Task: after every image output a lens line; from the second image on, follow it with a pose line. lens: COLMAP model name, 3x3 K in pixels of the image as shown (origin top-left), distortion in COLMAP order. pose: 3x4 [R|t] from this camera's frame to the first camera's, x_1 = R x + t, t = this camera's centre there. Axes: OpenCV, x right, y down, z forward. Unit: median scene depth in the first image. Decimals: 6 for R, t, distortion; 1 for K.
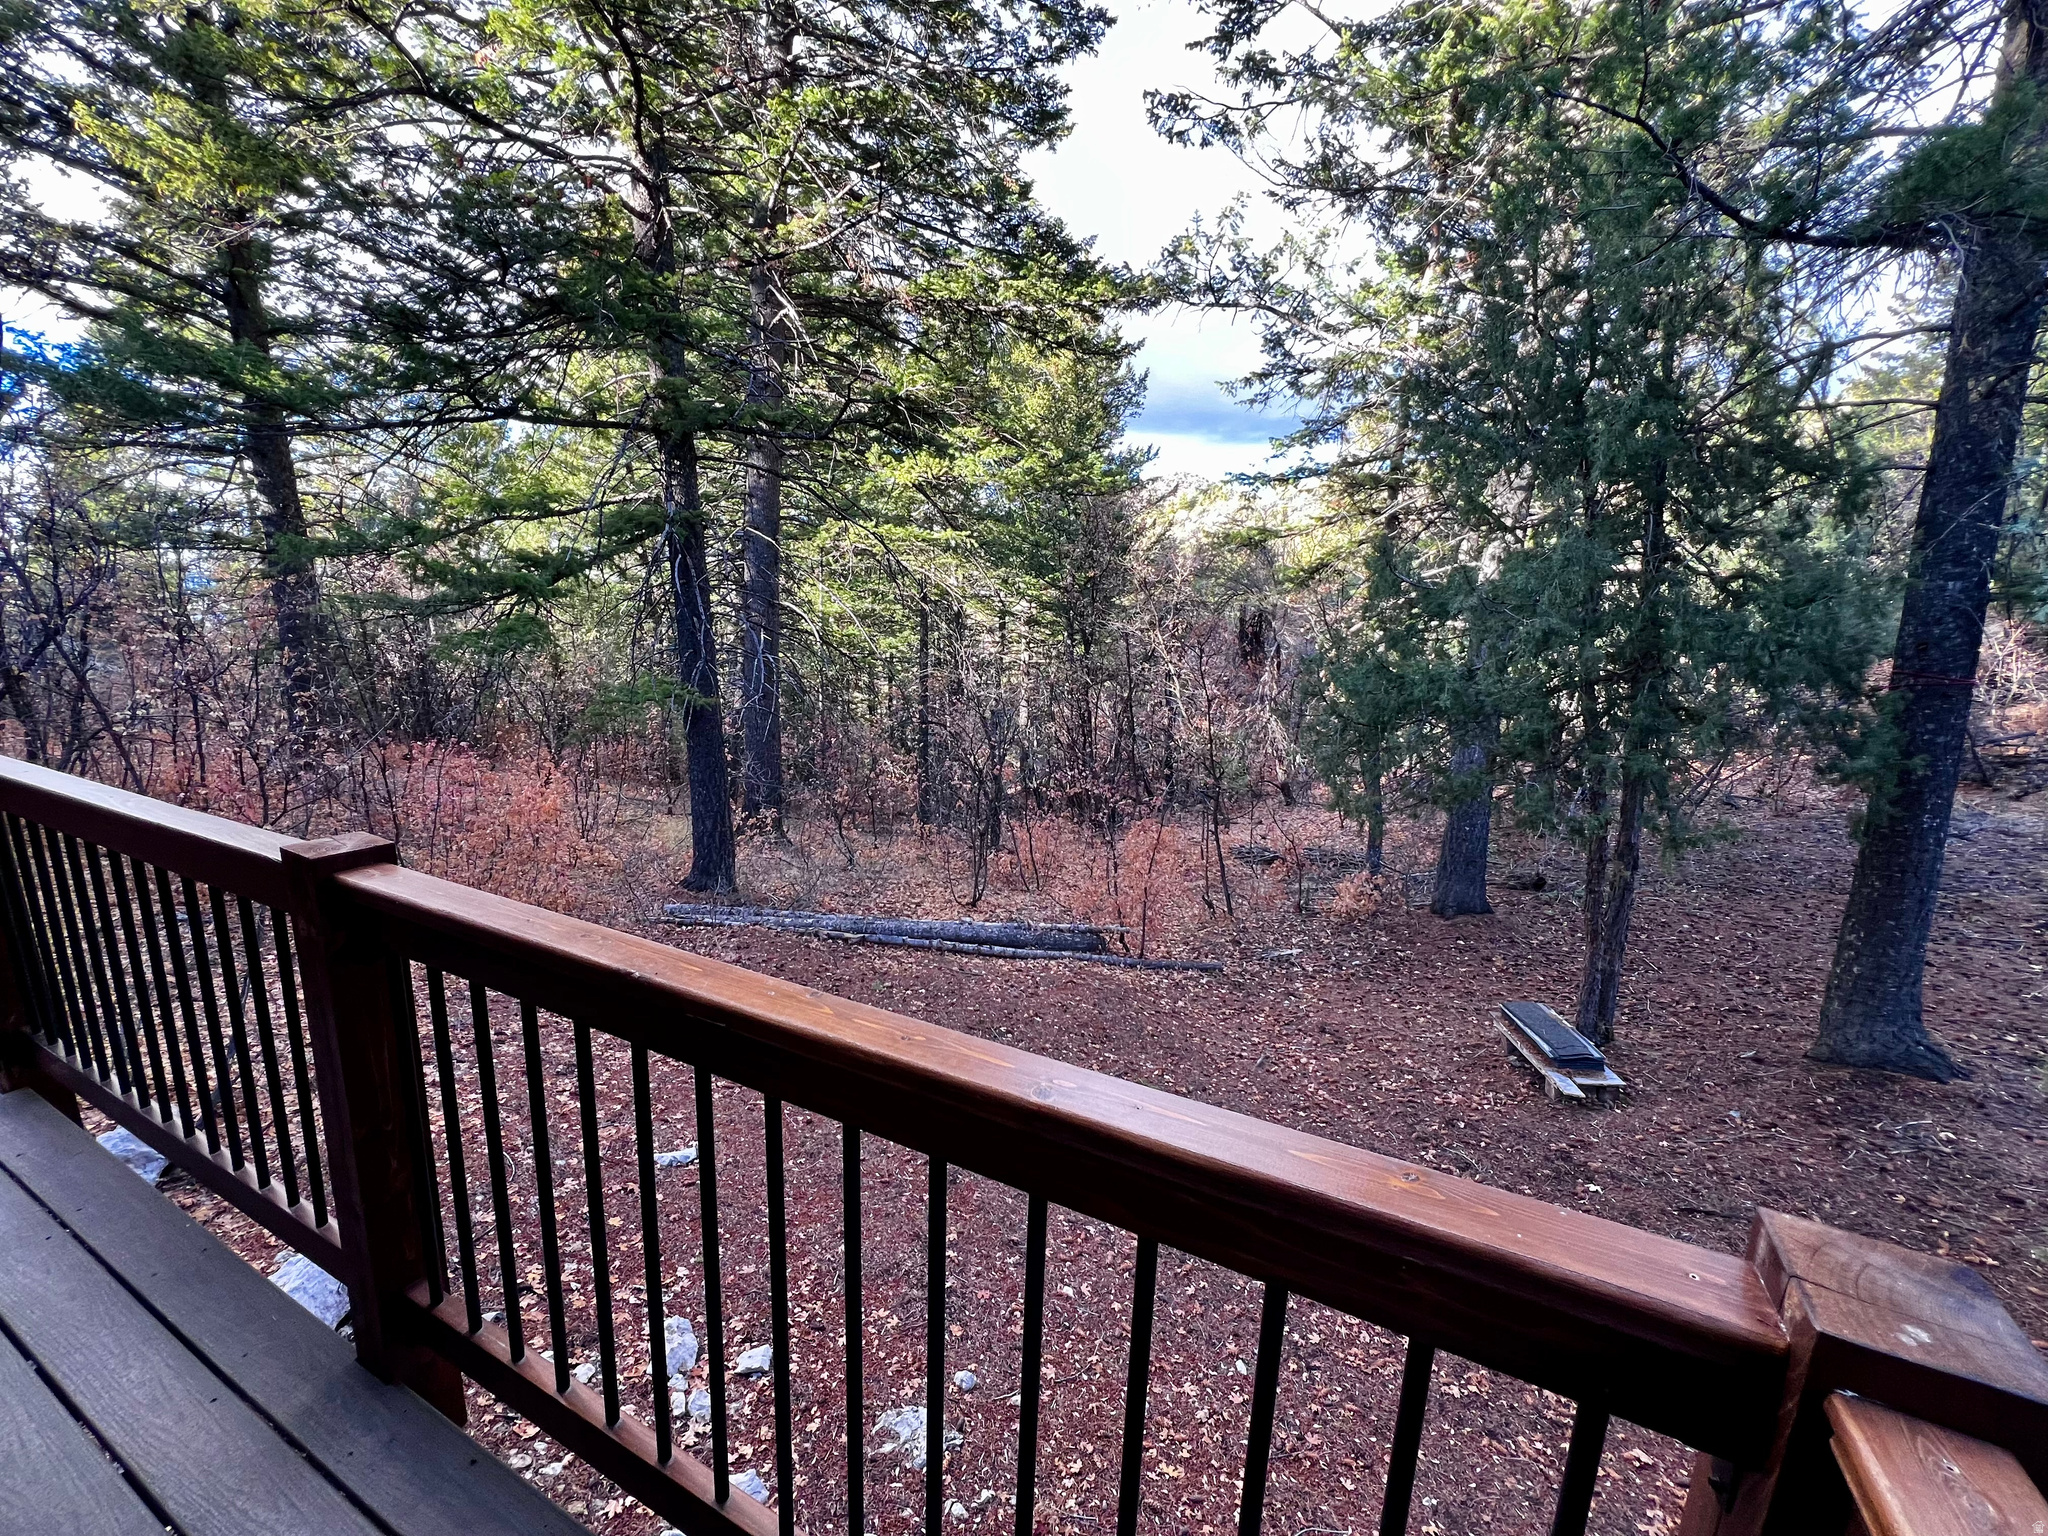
lens RADIAL K [[820.2, 0, 1023.9], [0, 820.2, 772.7], [0, 0, 1]] dist [-0.001223, -0.000197]
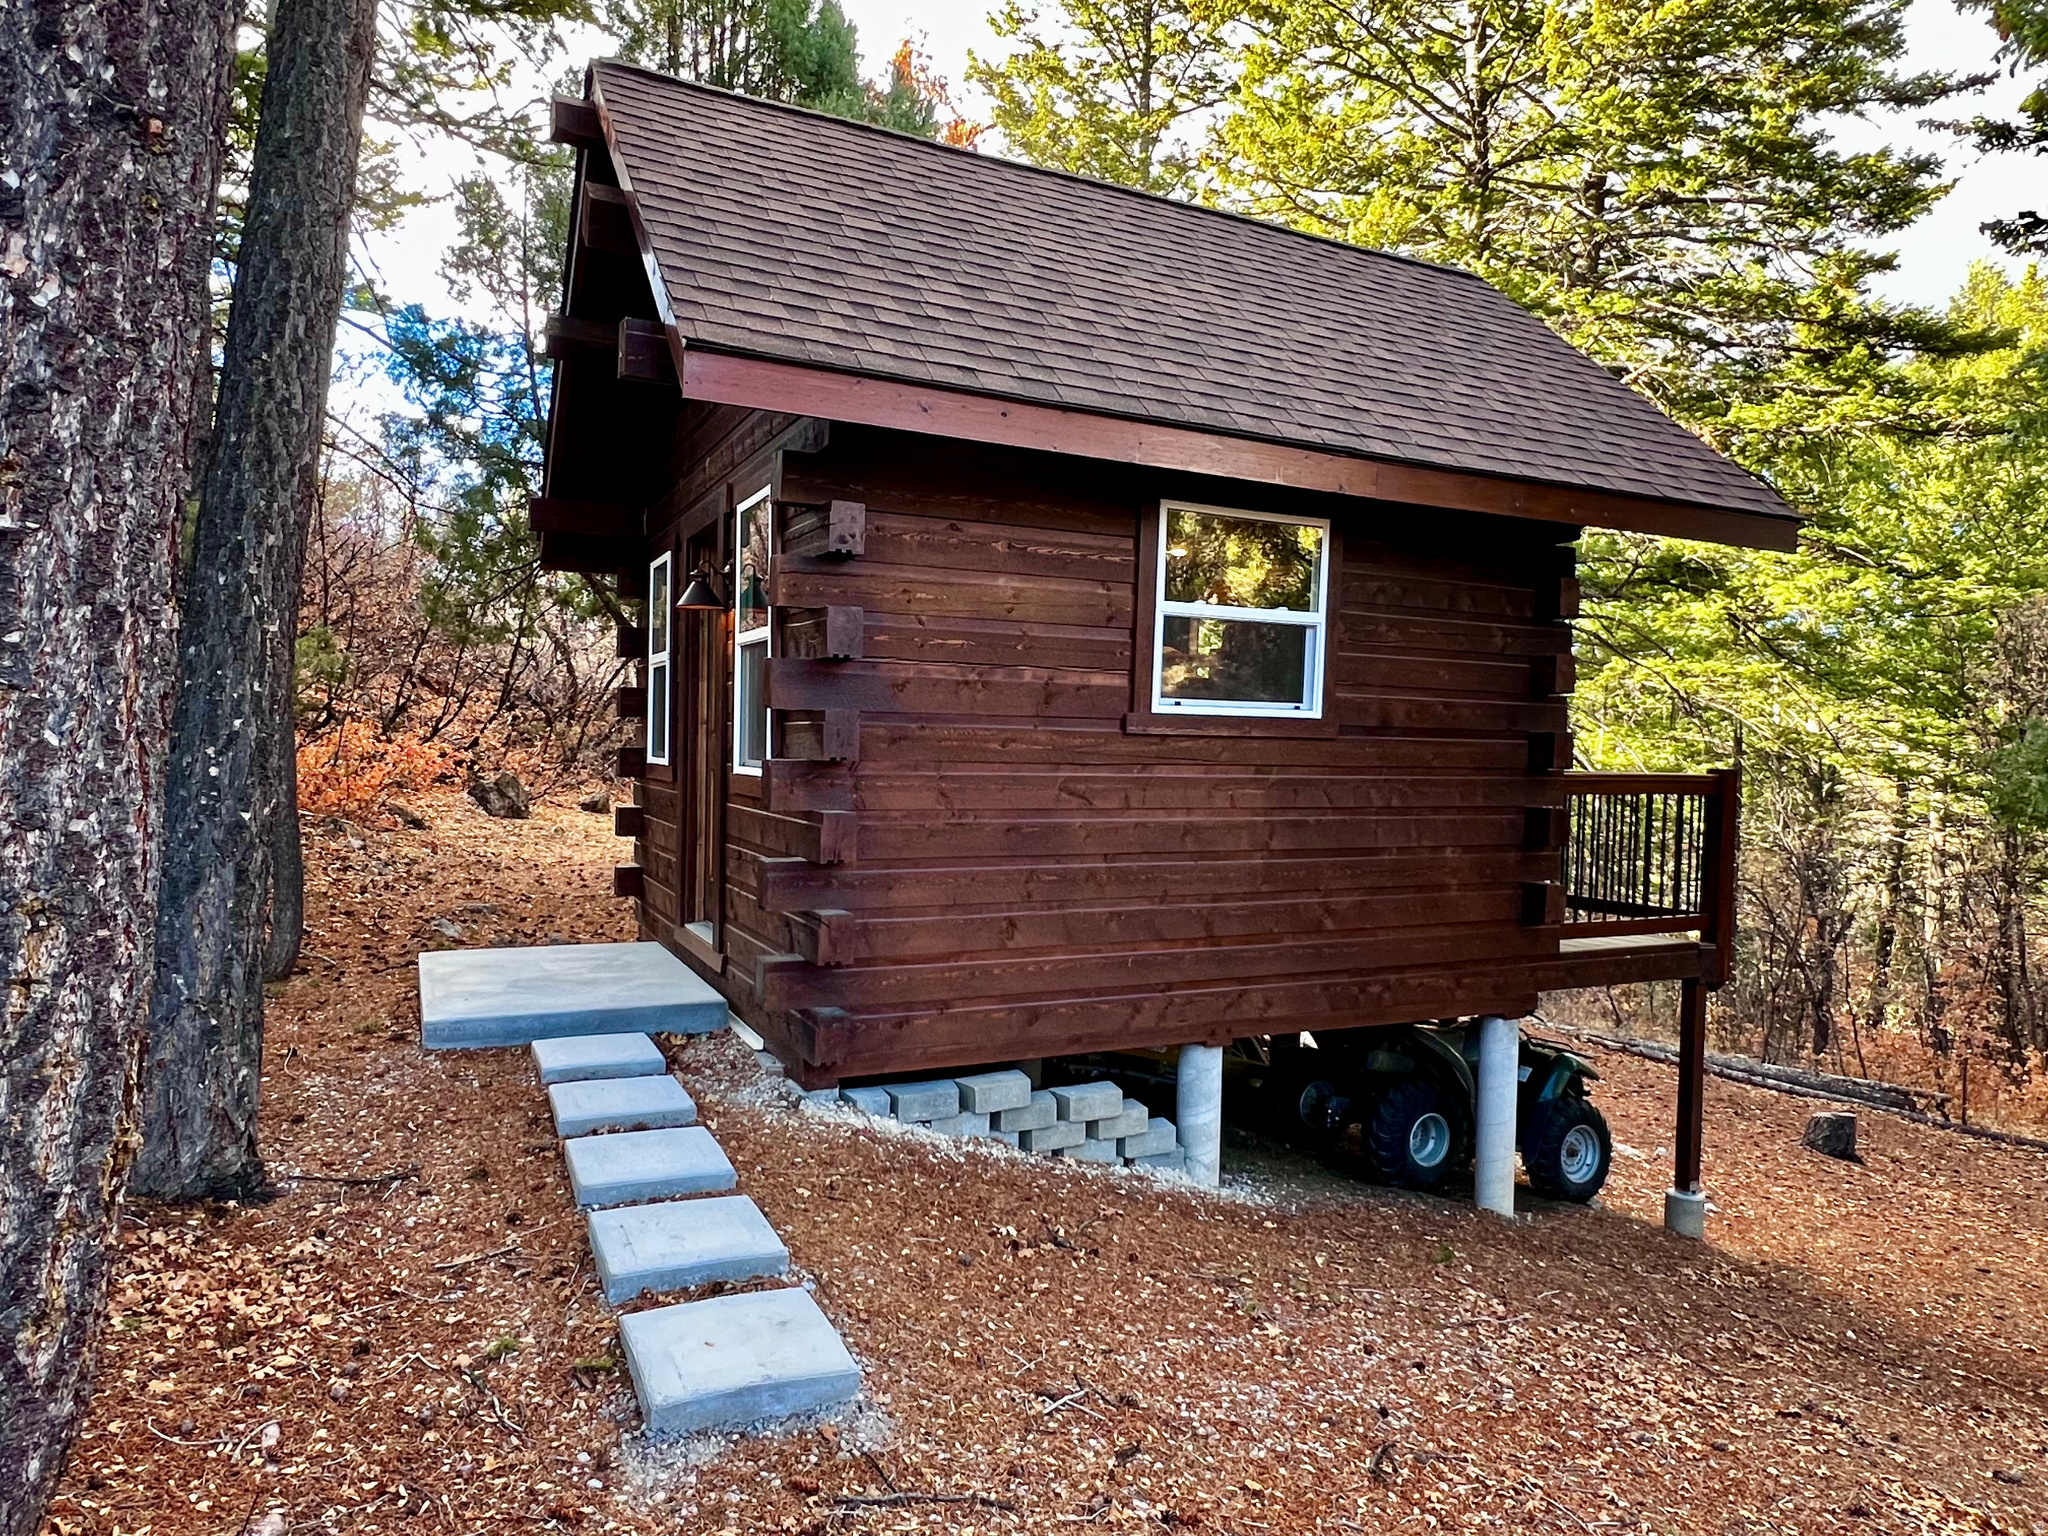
lens RADIAL K [[1269.9, 0, 1032.4], [0, 1269.9, 775.0], [0, 0, 1]] dist [-0.004271, -0.000264]
pose [[0.792310, 0.007675, -0.610070, 0.112088], [-0.127307, 0.979990, -0.153008, 0.118648], [0.596689, 0.198896, 0.777433, -0.458249]]
